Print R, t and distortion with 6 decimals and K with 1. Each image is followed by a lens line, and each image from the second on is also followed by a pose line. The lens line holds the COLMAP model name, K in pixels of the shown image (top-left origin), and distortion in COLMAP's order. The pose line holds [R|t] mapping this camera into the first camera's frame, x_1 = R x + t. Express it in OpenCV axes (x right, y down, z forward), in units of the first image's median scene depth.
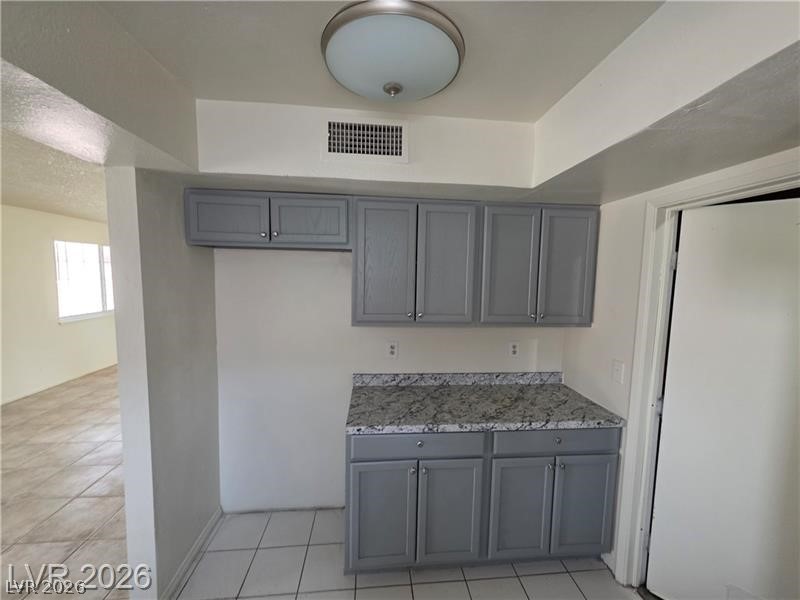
lens RADIAL K [[322.5, 0, 404.3], [0, 322.5, 300.3], [0, 0, 1]] dist [0.002629, -0.000374]
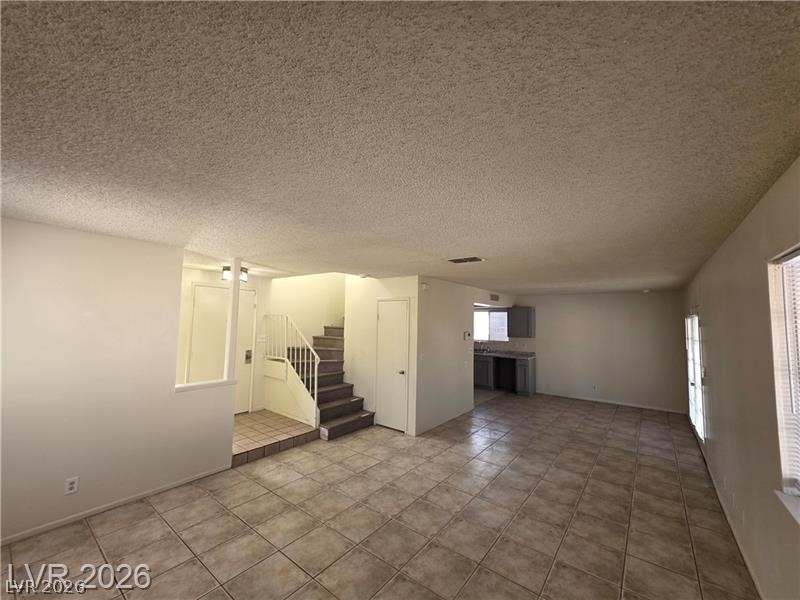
lens RADIAL K [[322.5, 0, 403.7], [0, 322.5, 297.3], [0, 0, 1]] dist [0.002629, -0.000374]
pose [[-0.733723, 0.014122, 0.679302, -2.415585], [0.019413, 0.999812, 0.000182, -0.365101], [-0.679171, 0.013321, -0.733859, 3.691466]]
